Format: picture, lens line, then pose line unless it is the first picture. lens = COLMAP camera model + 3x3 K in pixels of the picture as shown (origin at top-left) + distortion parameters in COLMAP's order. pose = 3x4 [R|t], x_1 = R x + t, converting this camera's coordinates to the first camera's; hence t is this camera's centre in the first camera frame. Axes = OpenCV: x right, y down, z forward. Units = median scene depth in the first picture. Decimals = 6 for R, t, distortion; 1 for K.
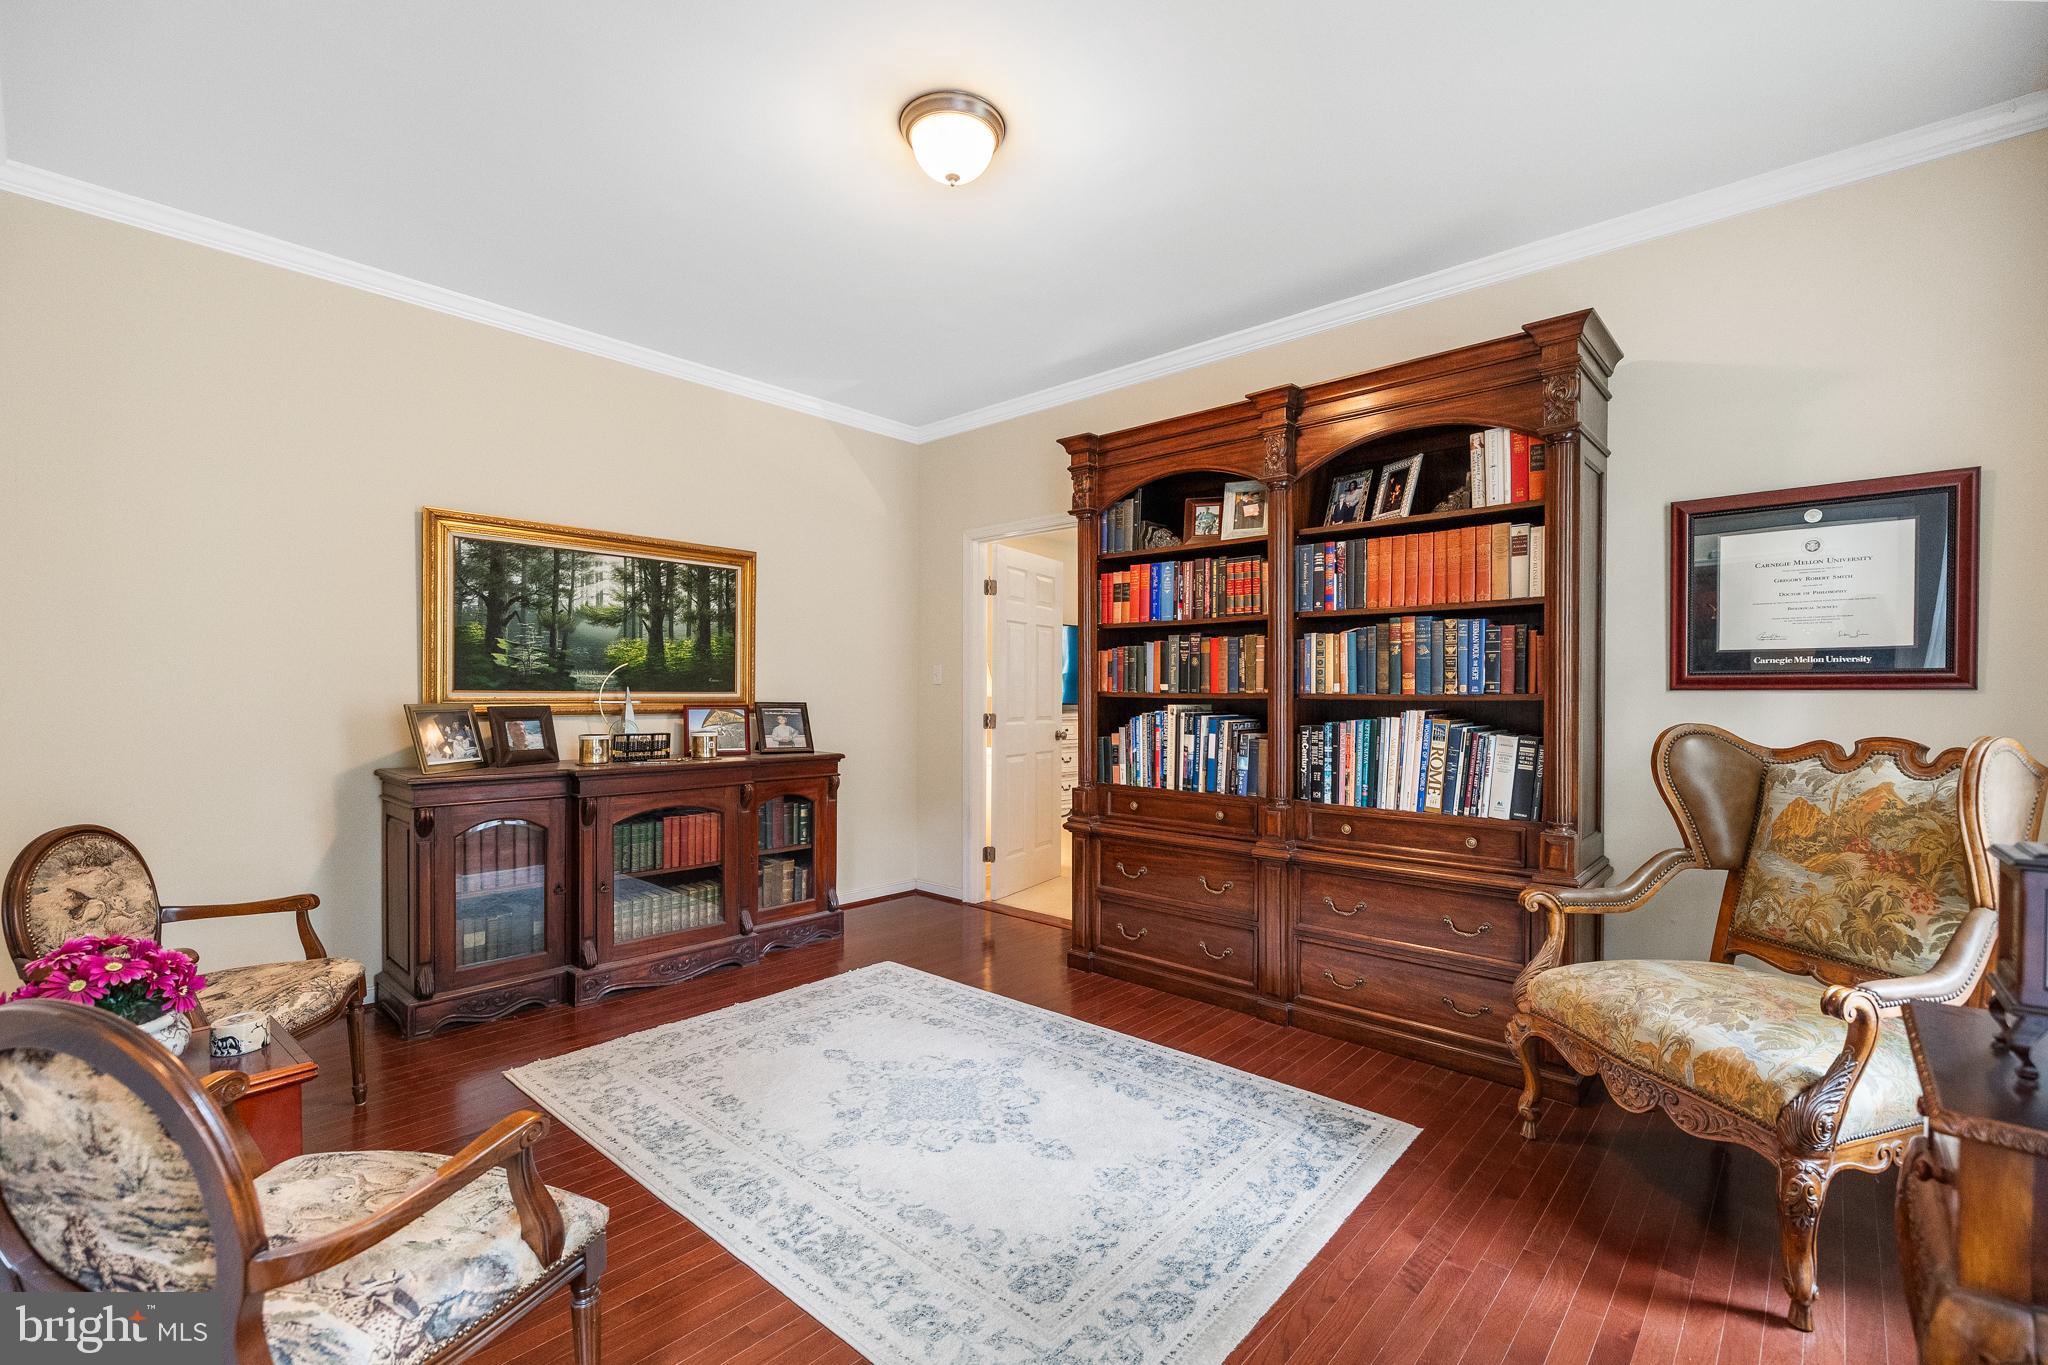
lens RADIAL K [[885.6, 0, 1027.9], [0, 885.6, 699.9], [0, 0, 1]] dist [-0.001779, -0.000253]
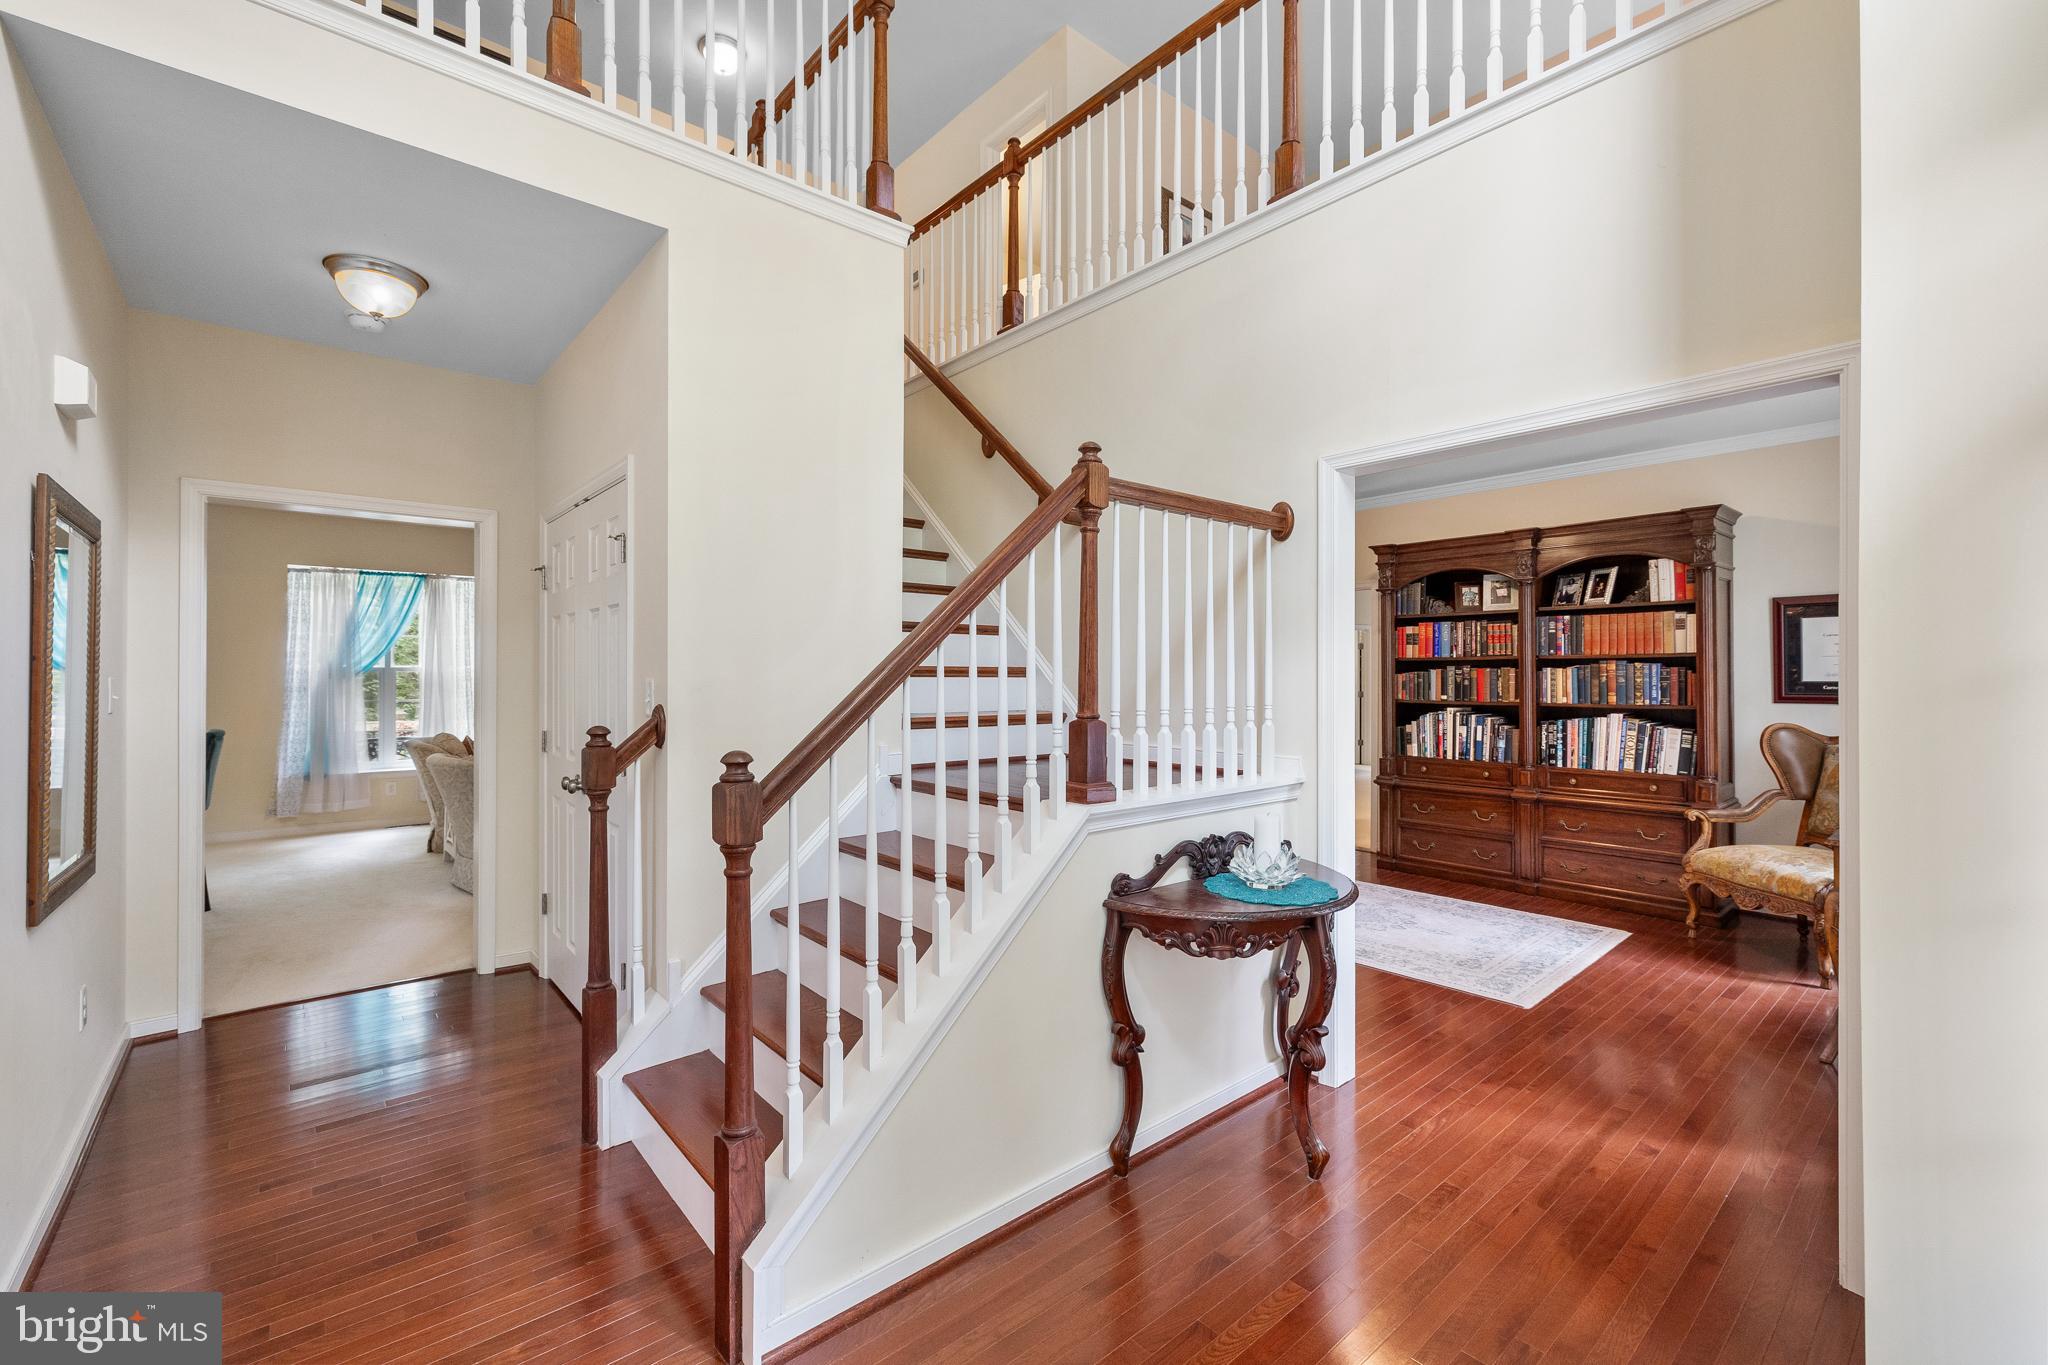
lens RADIAL K [[858.1, 0, 1022.6], [0, 858.1, 671.0], [0, 0, 1]] dist [0.000374, 0.000193]
pose [[0.991583, -0.007123, -0.129279, -0.515944], [0.005421, 0.999894, -0.013513, -0.056632], [0.129361, 0.012698, 0.991516, -0.853346]]
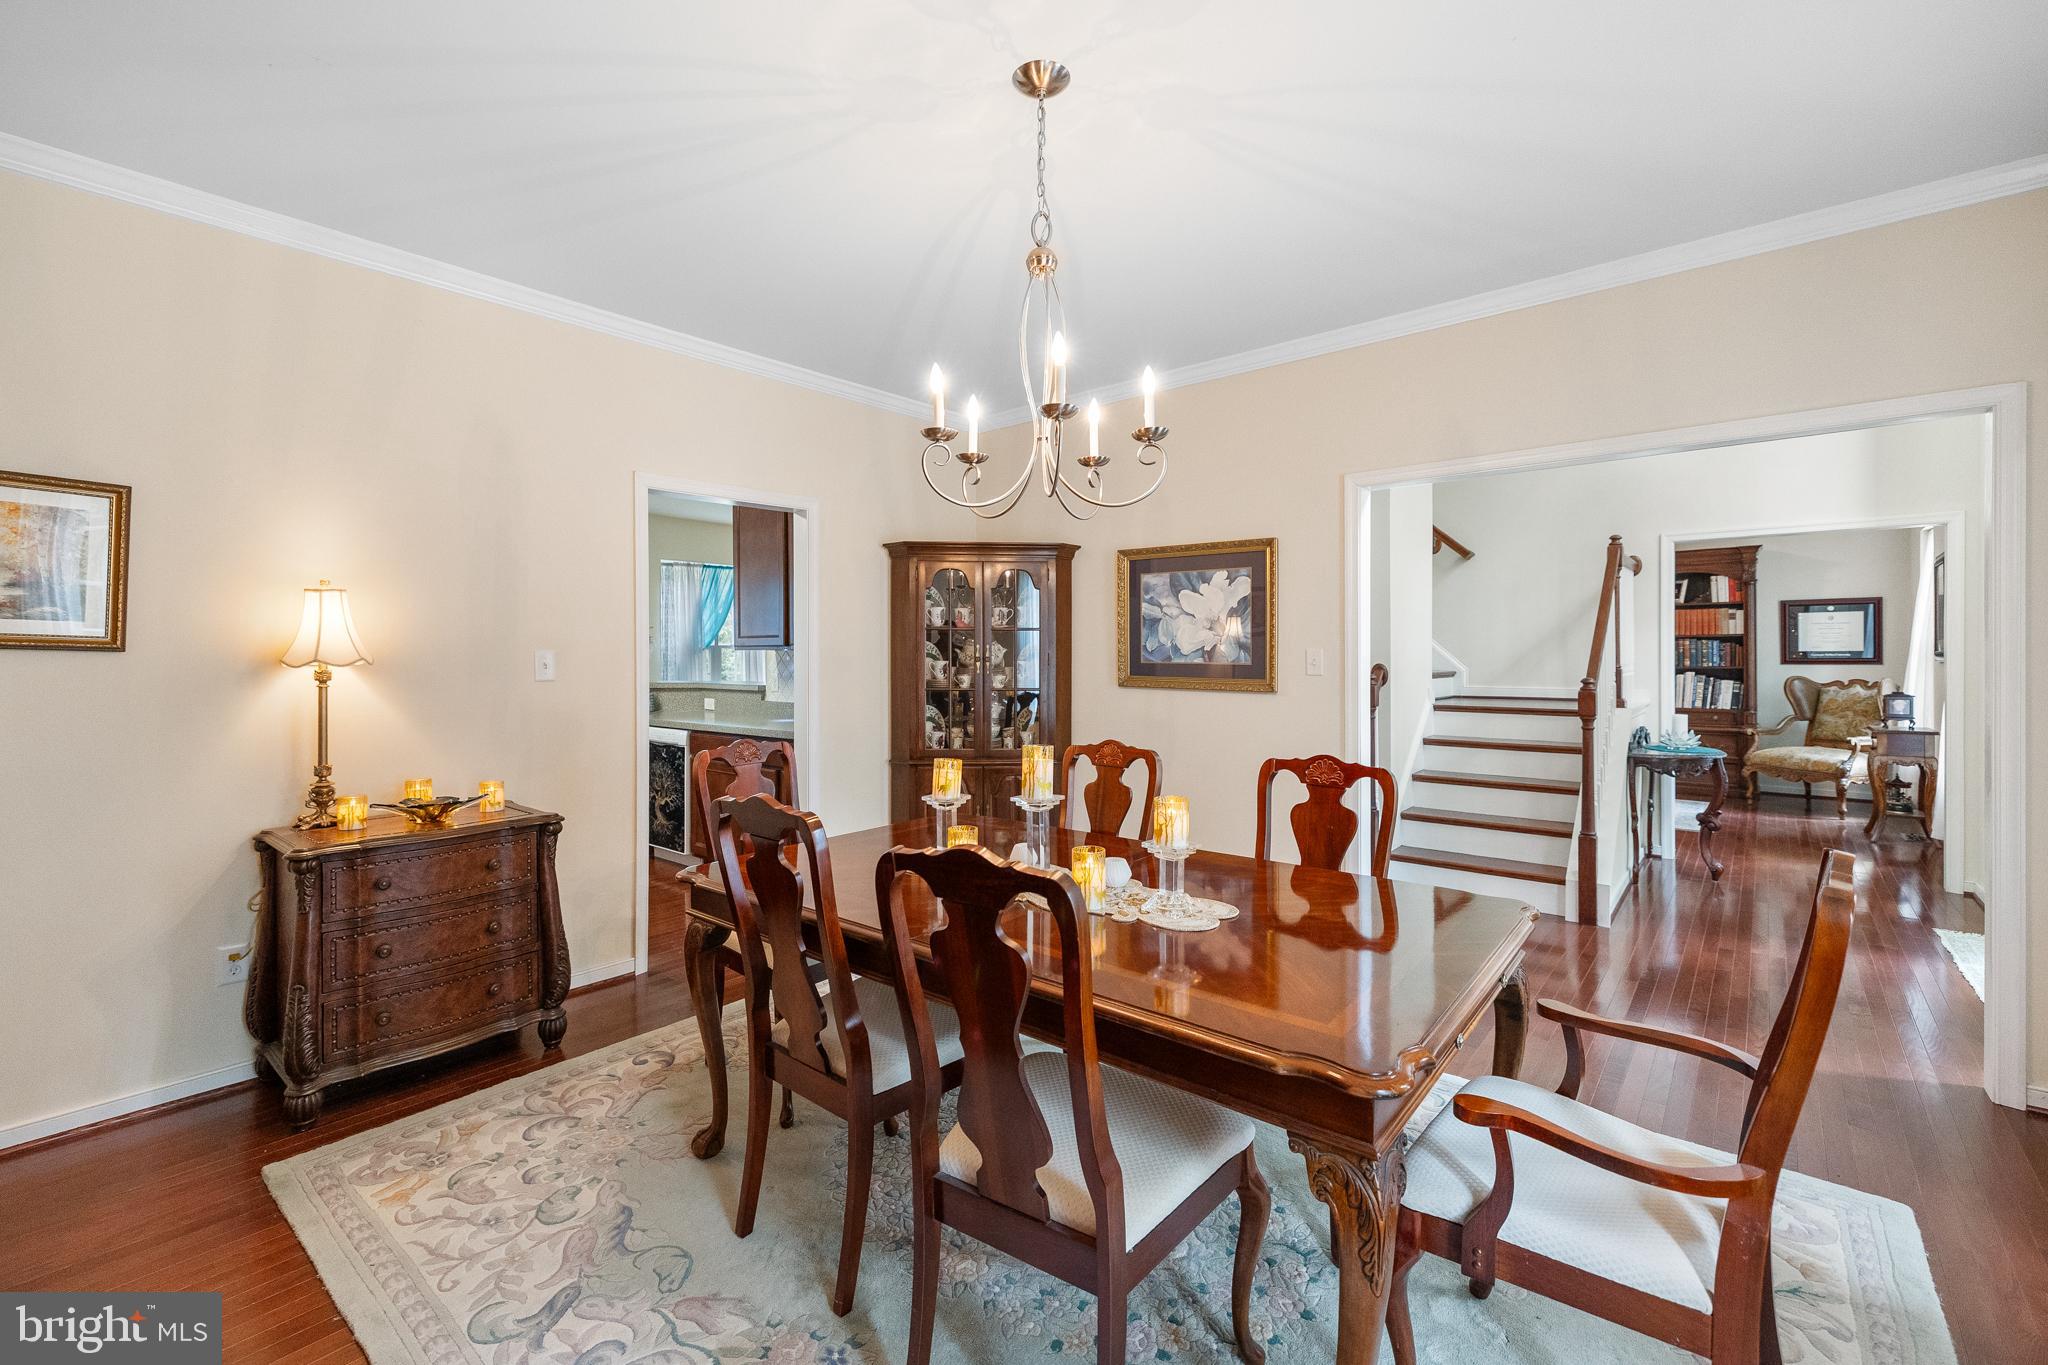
lens RADIAL K [[864.5, 0, 1024.6], [0, 864.5, 648.3], [0, 0, 1]] dist [-0.000031, -0.000052]
pose [[0.999636, -0.009987, 0.025073, -1.749382], [0.010295, 0.999873, -0.012173, -0.051808], [-0.024948, 0.012427, 0.999612, -1.700253]]
